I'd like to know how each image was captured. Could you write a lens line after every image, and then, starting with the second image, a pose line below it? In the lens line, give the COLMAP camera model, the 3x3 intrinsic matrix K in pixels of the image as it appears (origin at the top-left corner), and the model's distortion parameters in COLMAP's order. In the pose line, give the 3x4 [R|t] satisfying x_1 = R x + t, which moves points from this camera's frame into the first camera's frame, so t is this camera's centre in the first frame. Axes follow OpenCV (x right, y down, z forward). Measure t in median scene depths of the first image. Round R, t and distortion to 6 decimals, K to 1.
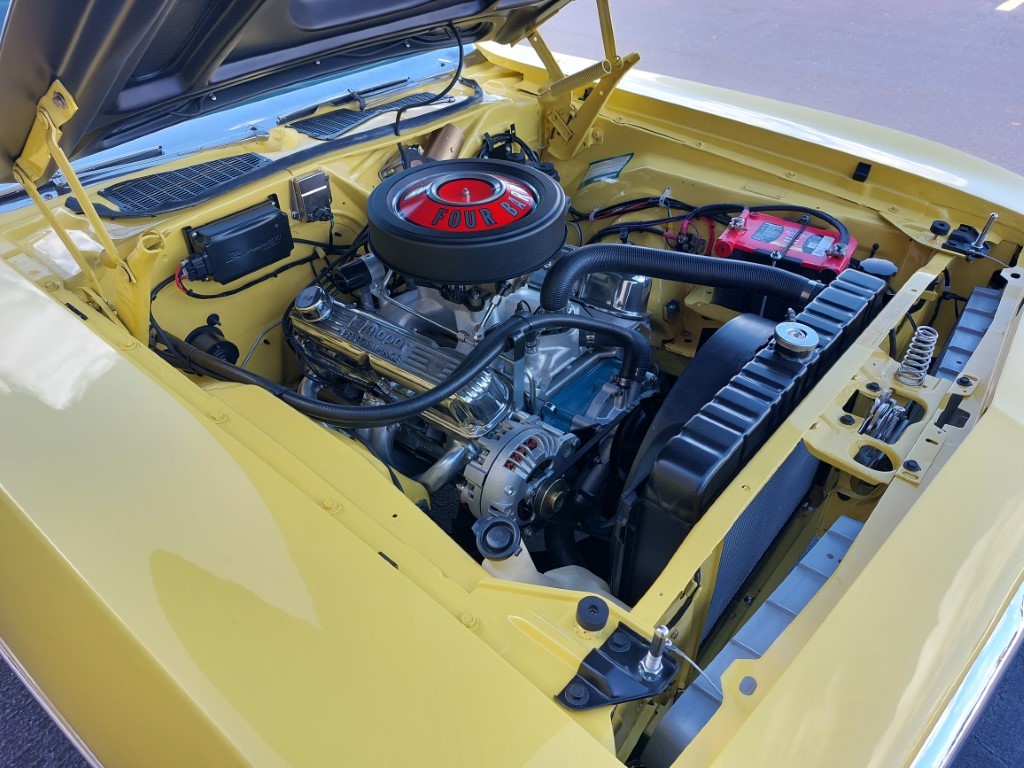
lens RADIAL K [[743.6, 0, 519.4], [0, 743.6, 388.7], [0, 0, 1]] dist [0.051397, -0.045640]
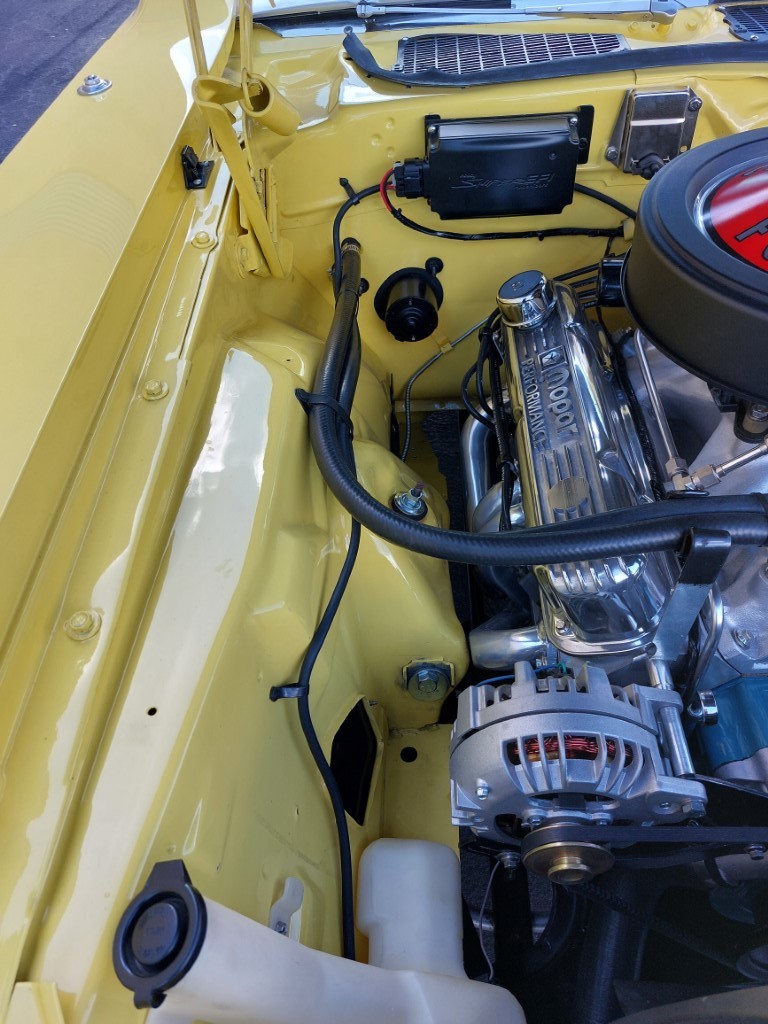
lens RADIAL K [[743.6, 0, 387.9], [0, 743.6, 512.4], [0, 0, 1]] dist [0.051397, -0.045640]
pose [[0.621110, 0.558011, -0.550315, 0.090198], [-0.438943, 0.829397, 0.345585, -0.123462], [0.649270, 0.026911, 0.760082, 0.431235]]
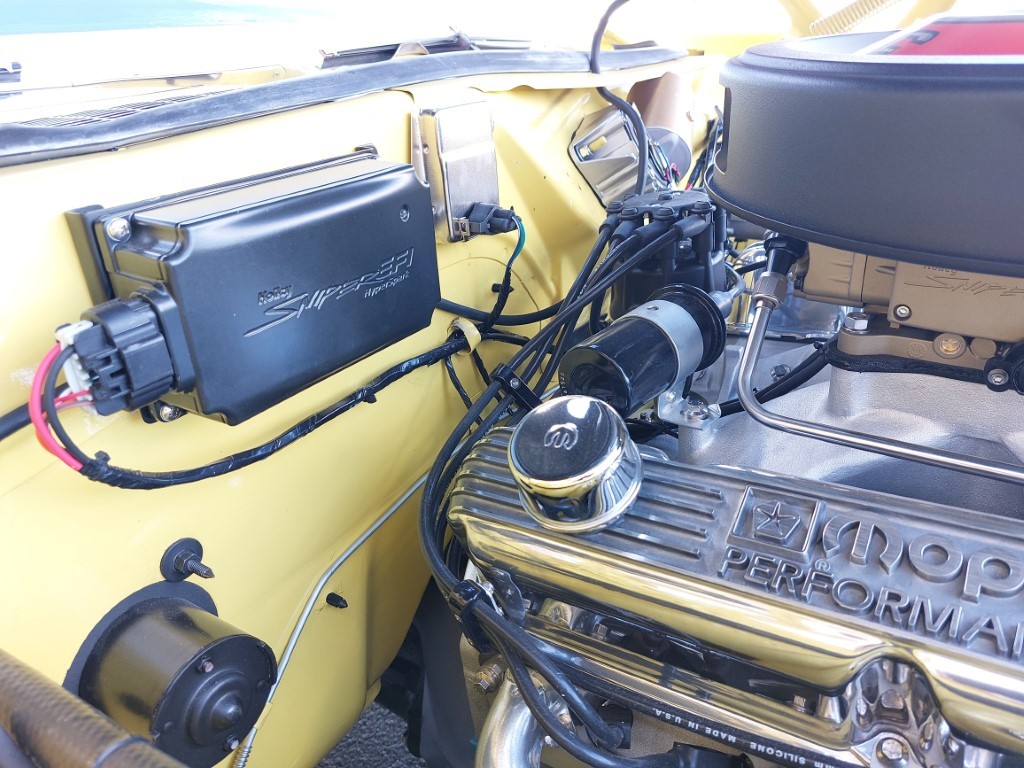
lens RADIAL K [[743.6, 0, 519.5], [0, 743.6, 401.5], [0, 0, 1]] dist [0.051397, -0.045640]
pose [[0.990210, -0.091243, 0.105635, -0.305197], [0.110567, 0.974630, -0.194604, -0.080744], [-0.085199, 0.204379, 0.975177, 0.695237]]
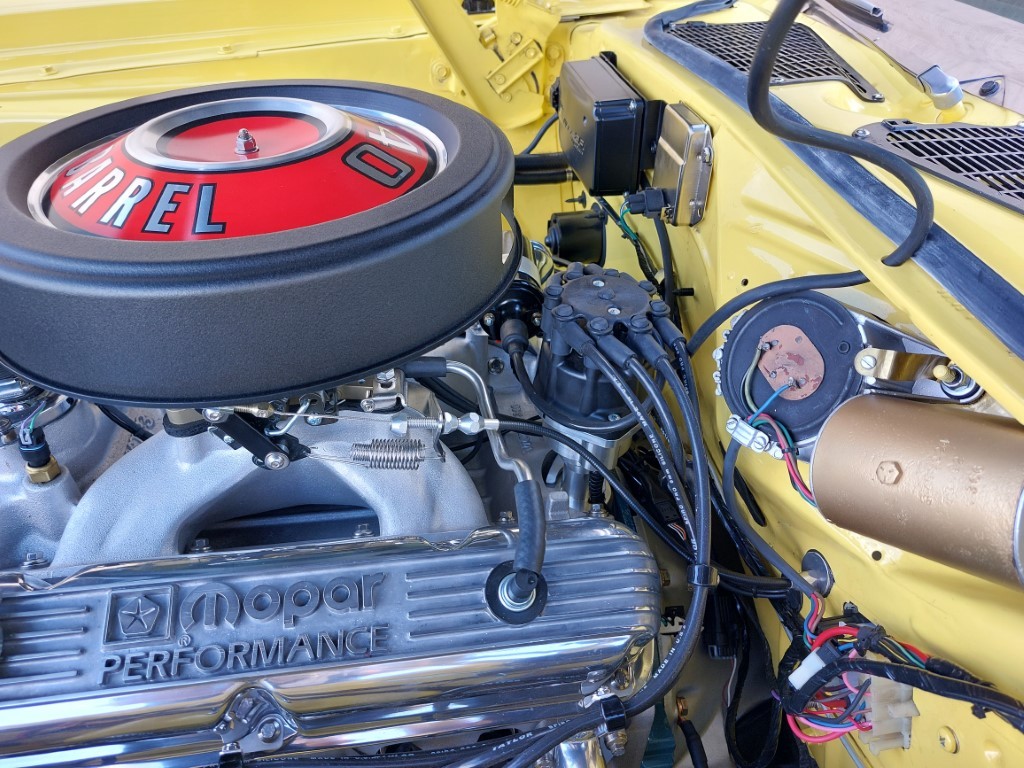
lens RADIAL K [[743.6, 0, 522.2], [0, 743.6, 374.9], [0, 0, 1]] dist [0.051397, -0.045640]
pose [[-0.636633, 0.468858, -0.612267, 0.111685], [-0.482798, 0.376775, 0.790536, -0.525219], [0.601336, 0.798882, -0.013504, 1.073858]]
